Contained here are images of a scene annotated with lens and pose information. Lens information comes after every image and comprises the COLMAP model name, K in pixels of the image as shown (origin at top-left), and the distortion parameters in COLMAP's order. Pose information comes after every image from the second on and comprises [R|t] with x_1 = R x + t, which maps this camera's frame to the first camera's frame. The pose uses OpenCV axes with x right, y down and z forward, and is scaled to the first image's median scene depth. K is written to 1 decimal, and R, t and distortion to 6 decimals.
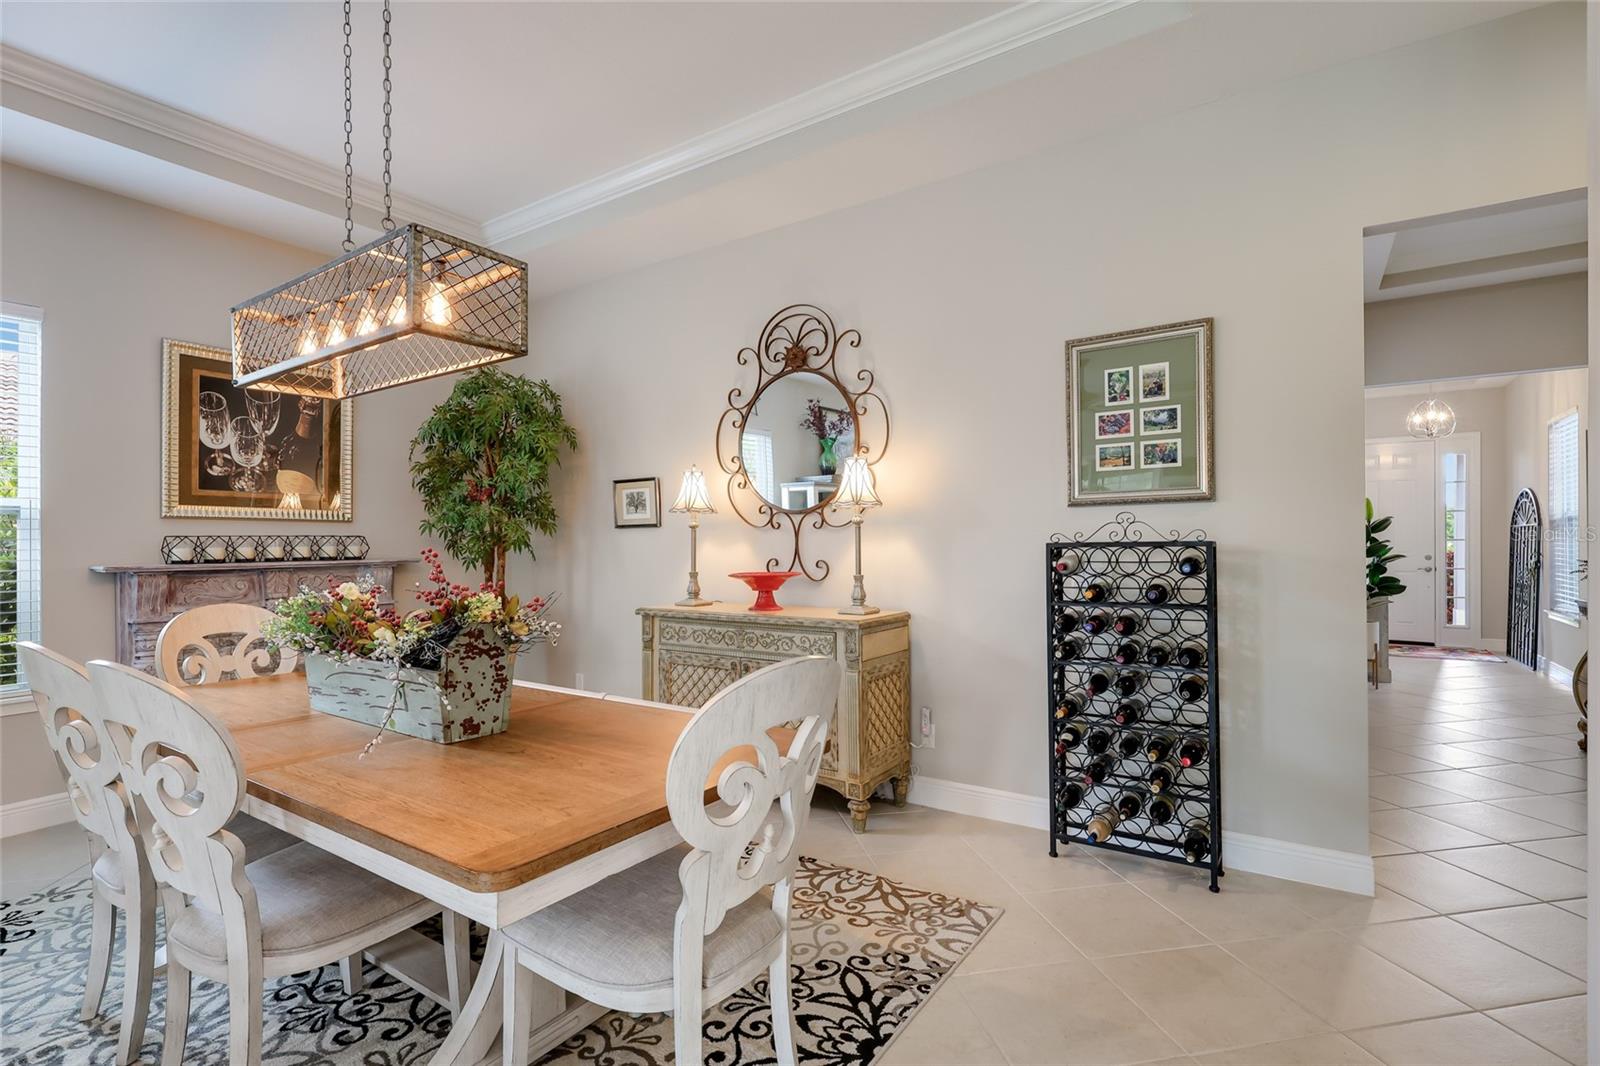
lens RADIAL K [[752.5, 0, 810.2], [0, 752.5, 539.5], [0, 0, 1]] dist [-0.001225, -0.000063]
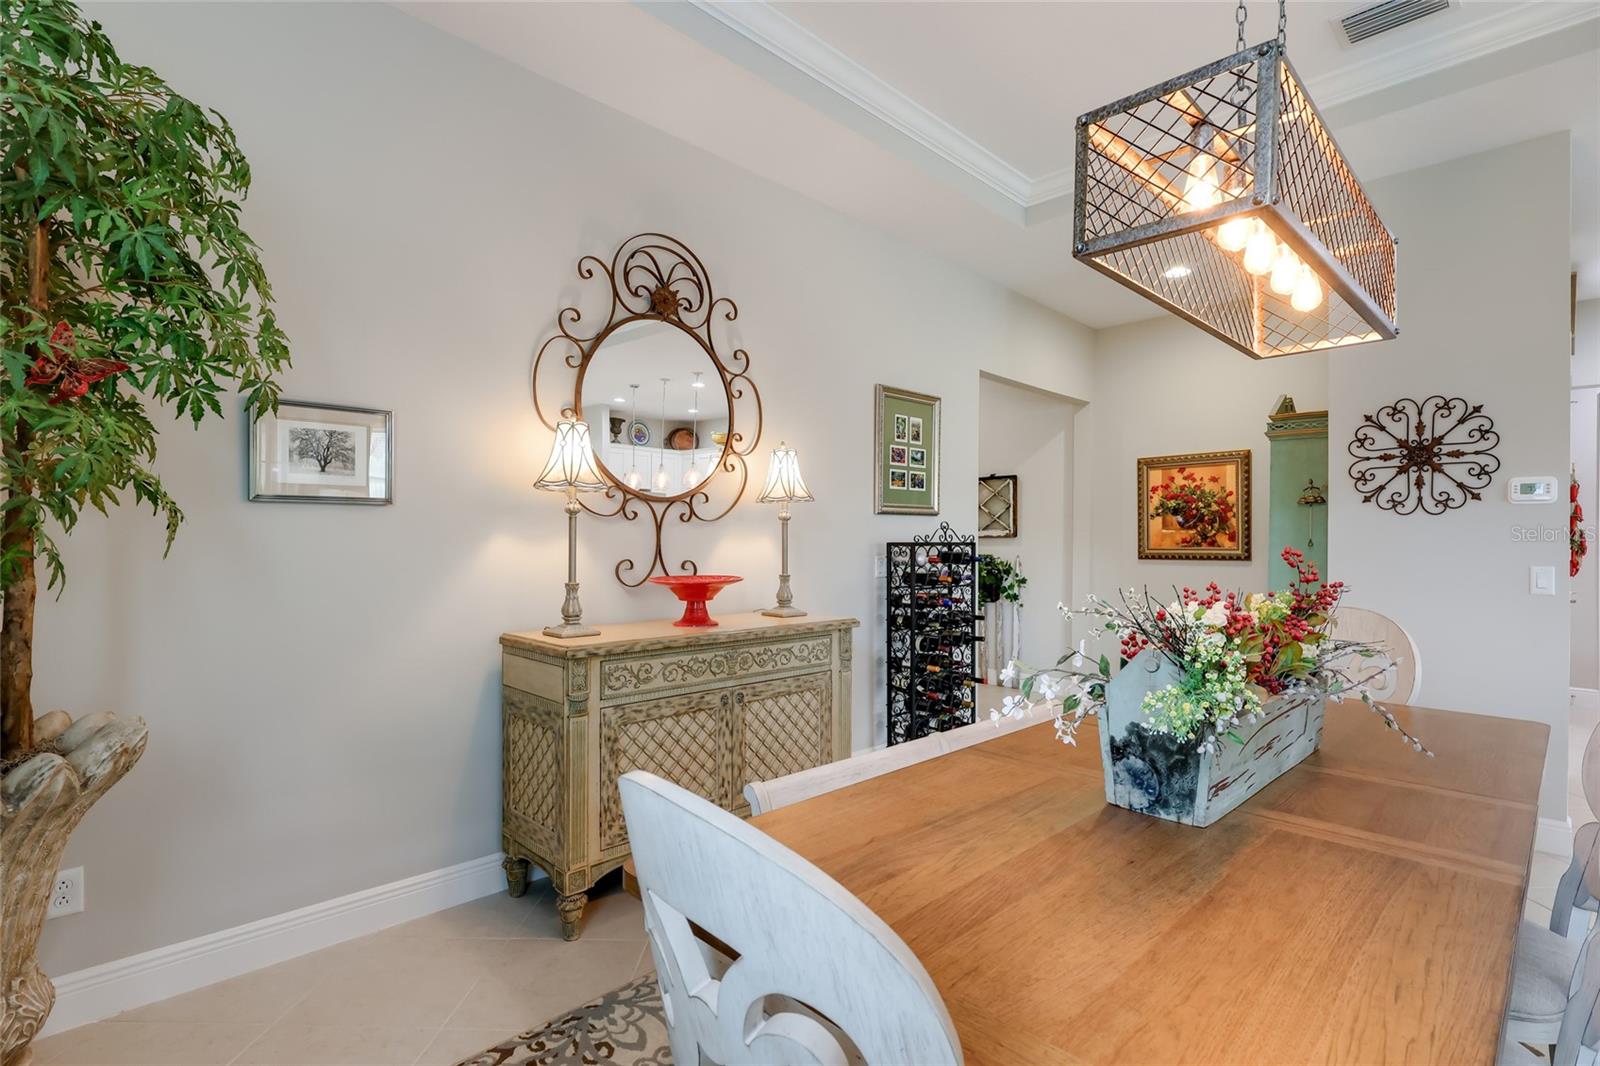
lens RADIAL K [[764.9, 0, 800.0], [0, 764.9, 533.0], [0, 0, 1]] dist [-0.002074, -0.000272]
pose [[0.205258, 0.022374, 0.978452, -0.863554], [-0.009975, 0.999735, -0.020768, 0.015019], [-0.978657, -0.005497, 0.205426, 0.786333]]
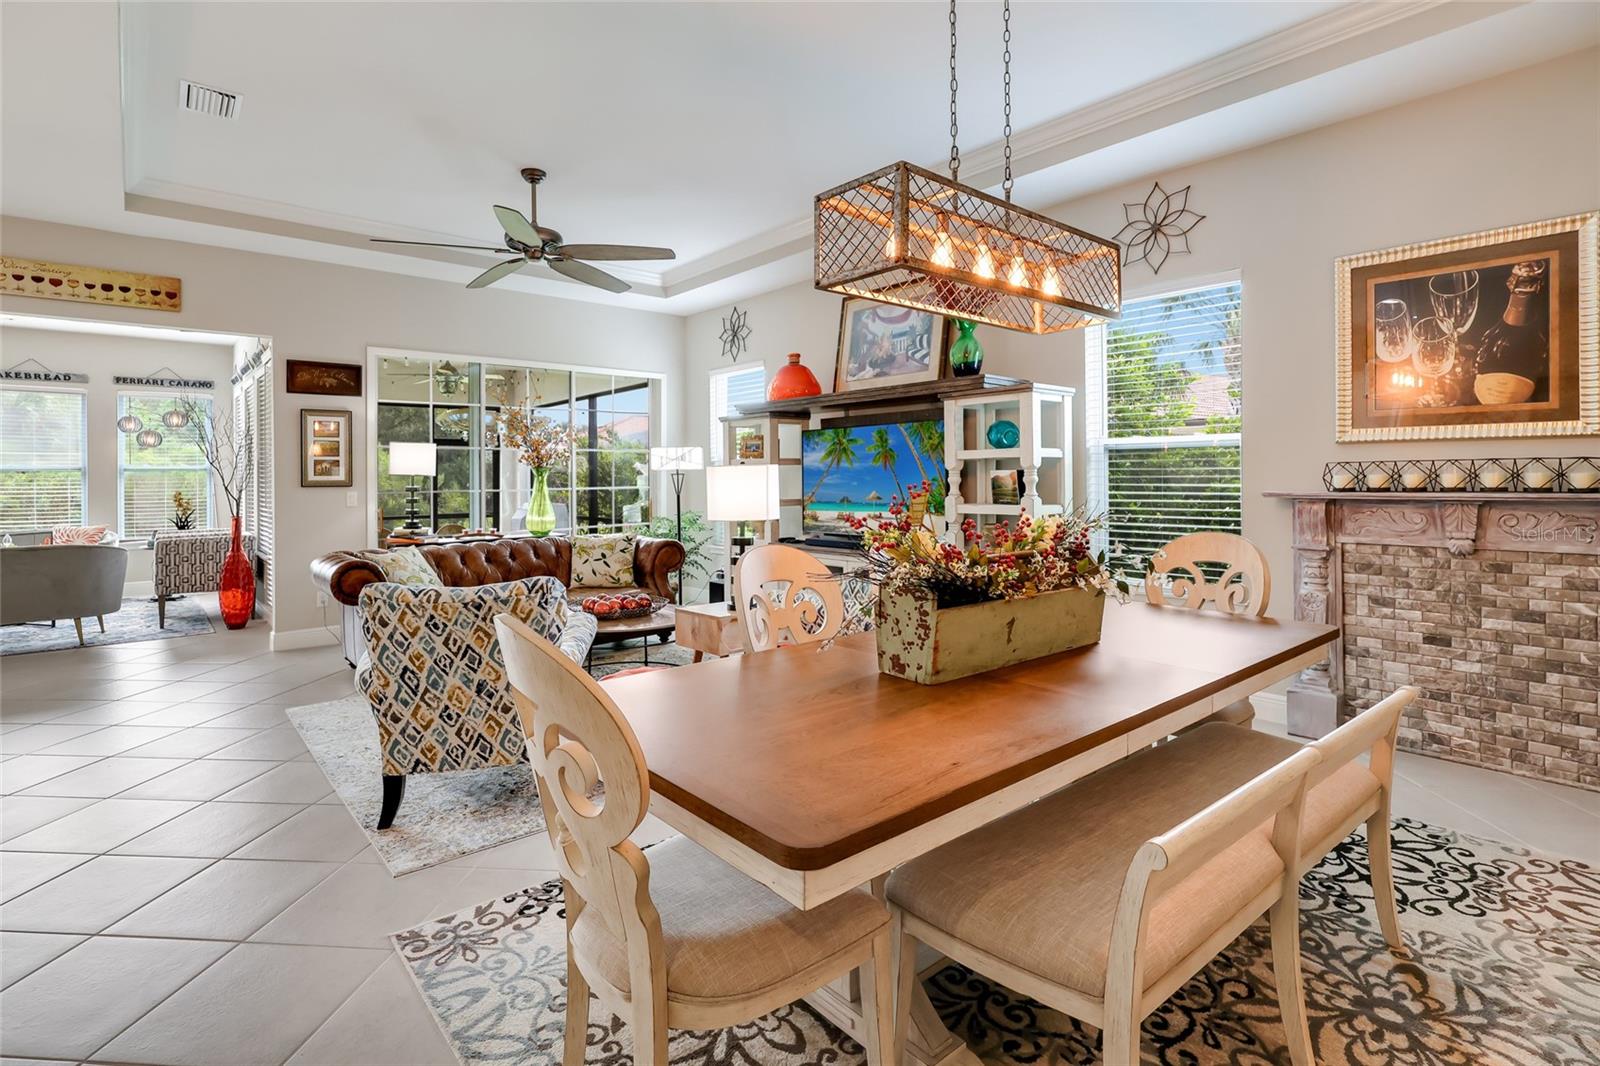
lens RADIAL K [[772.5, 0, 794.5], [0, 772.5, 478.4], [0, 0, 1]] dist [-0.002253, -0.002919]
pose [[-0.270364, 0.010291, -0.962703, 0.302395], [0.013762, 0.999882, 0.006824, -0.000570], [0.962660, -0.011404, -0.270473, 0.632655]]
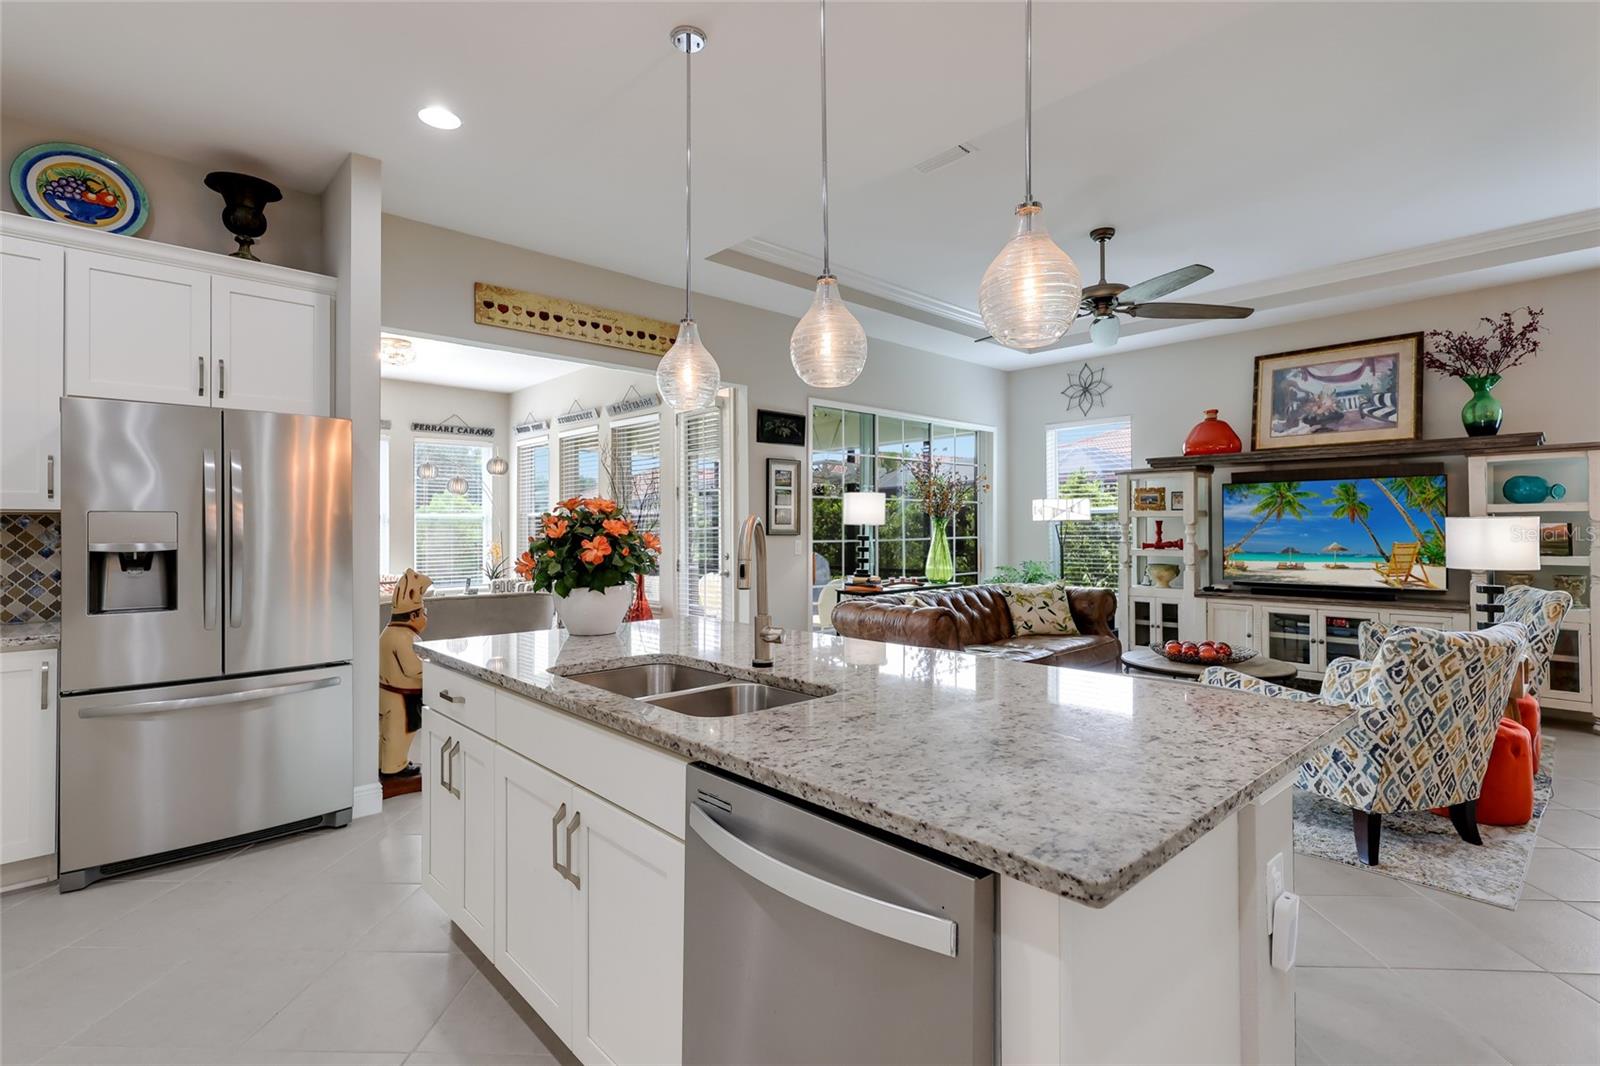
lens RADIAL K [[758.4, 0, 793.4], [0, 758.4, 527.2], [0, 0, 1]] dist [0.001051, 0.001007]
pose [[-0.232283, 0.004820, -0.972636, 0.582729], [0.006871, 0.999971, 0.003314, -0.007795], [0.972624, -0.005913, -0.232310, -0.390233]]
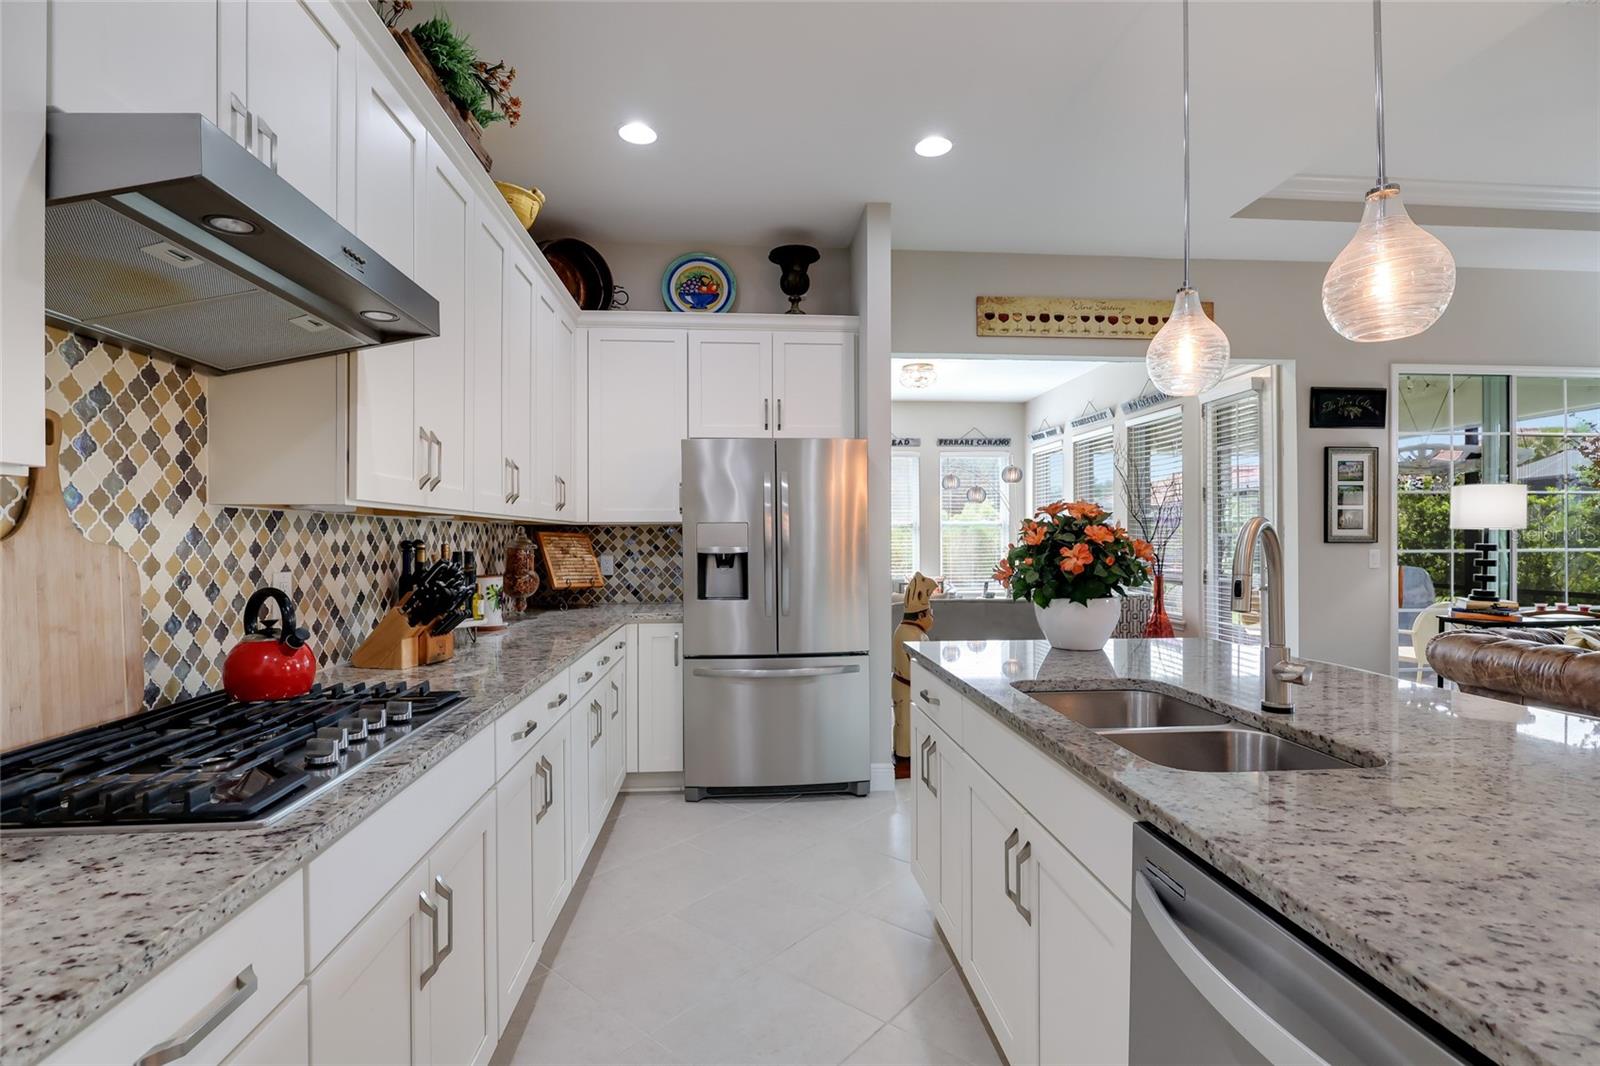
lens RADIAL K [[750.7, 0, 799.2], [0, 750.7, 540.9], [0, 0, 1]] dist [-0.010746, 0.001080]
pose [[-0.784557, 0.012474, -0.619932, 0.522448], [0.010433, 0.999922, 0.006915, -0.007343], [0.619969, -0.001043, -0.784625, -0.375005]]
